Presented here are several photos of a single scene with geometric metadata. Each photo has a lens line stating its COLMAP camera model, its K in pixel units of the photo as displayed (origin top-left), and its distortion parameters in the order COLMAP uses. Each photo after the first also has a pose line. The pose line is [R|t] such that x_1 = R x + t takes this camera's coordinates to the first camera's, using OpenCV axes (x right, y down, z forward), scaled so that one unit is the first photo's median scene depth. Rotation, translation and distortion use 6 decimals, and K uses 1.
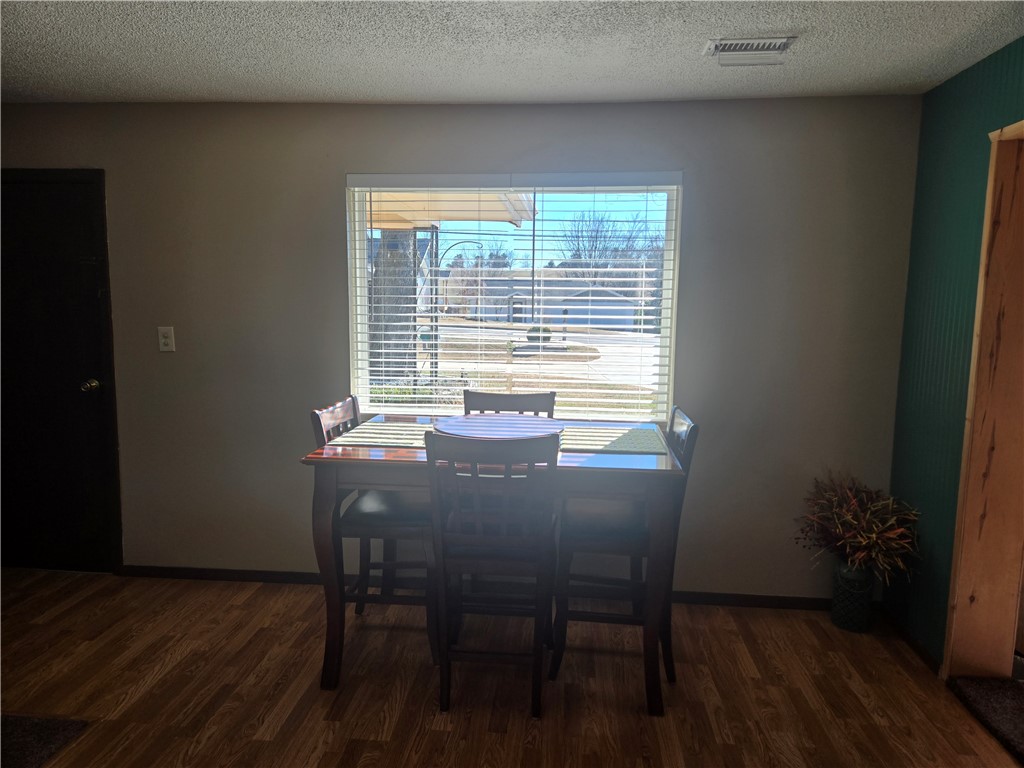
lens RADIAL K [[688.0, 0, 511.9], [0, 688.0, 384.3], [0, 0, 1]] dist [0.060300, -0.045956]
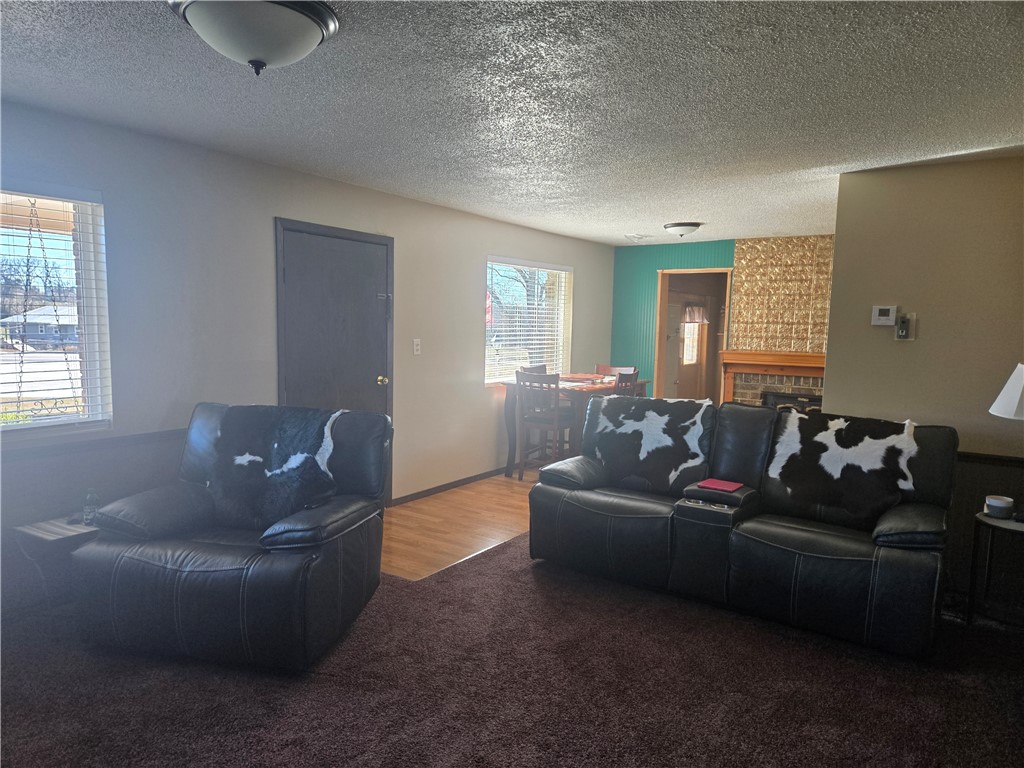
lens RADIAL K [[688.0, 0, 511.5], [0, 688.0, 384.6], [0, 0, 1]] dist [0.060300, -0.045956]
pose [[0.474775, -0.089668, 0.875527, -1.869529], [0.097713, 0.994017, 0.048816, -0.036433], [-0.874666, 0.062374, 0.480696, 0.058472]]
